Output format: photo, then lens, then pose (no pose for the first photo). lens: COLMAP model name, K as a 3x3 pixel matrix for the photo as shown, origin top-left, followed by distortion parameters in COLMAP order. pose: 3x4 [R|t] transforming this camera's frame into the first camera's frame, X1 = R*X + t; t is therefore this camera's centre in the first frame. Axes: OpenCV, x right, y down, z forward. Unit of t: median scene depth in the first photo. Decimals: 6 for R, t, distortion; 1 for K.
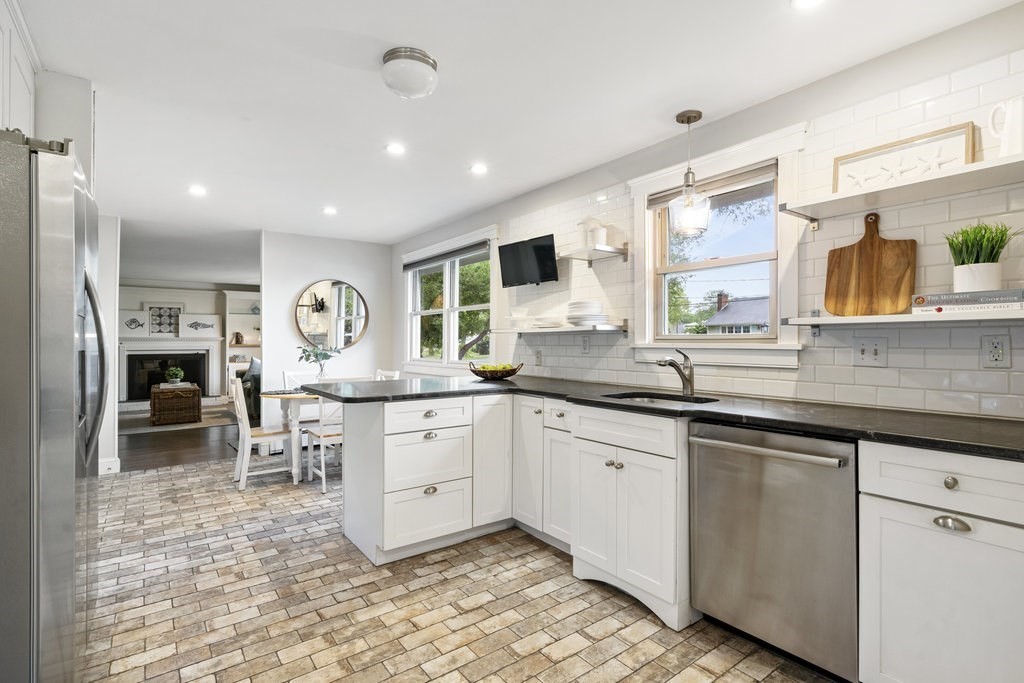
lens RADIAL K [[491.5, 0, 507.7], [0, 491.5, 343.8], [0, 0, 1]] dist [0.001035, 0.001024]
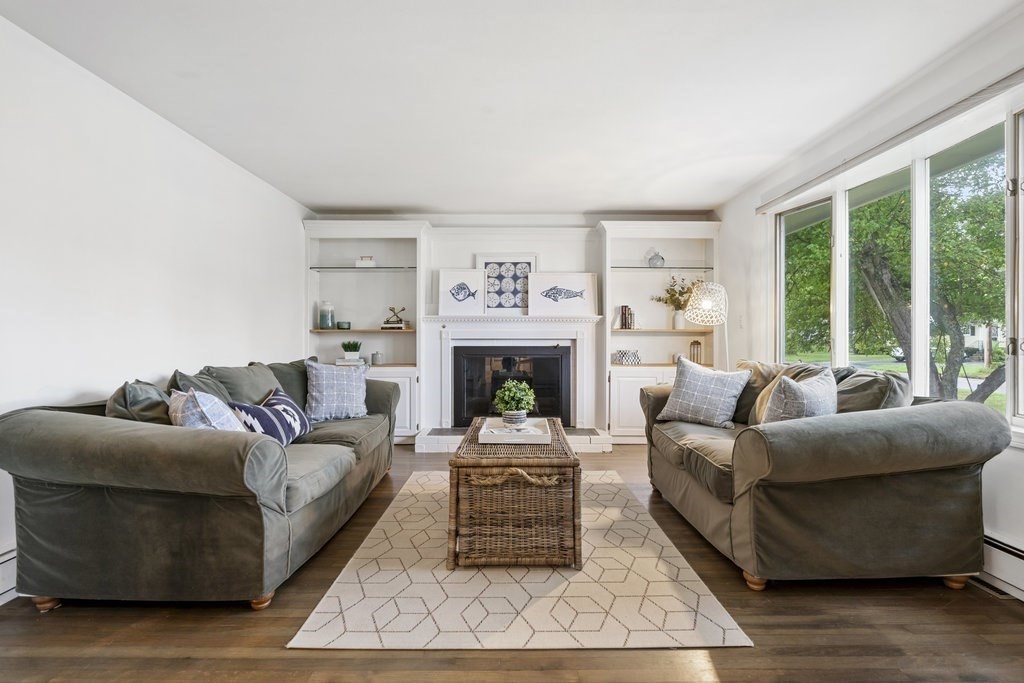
lens RADIAL K [[472.3, 0, 508.5], [0, 472.3, 338.5], [0, 0, 1]] dist [-0.005594, 0.002327]
pose [[0.800882, 0.002528, -0.598817, -0.632697], [-0.004289, 0.999990, -0.001514, 0.021176], [0.598807, 0.003781, 0.800884, 0.963879]]
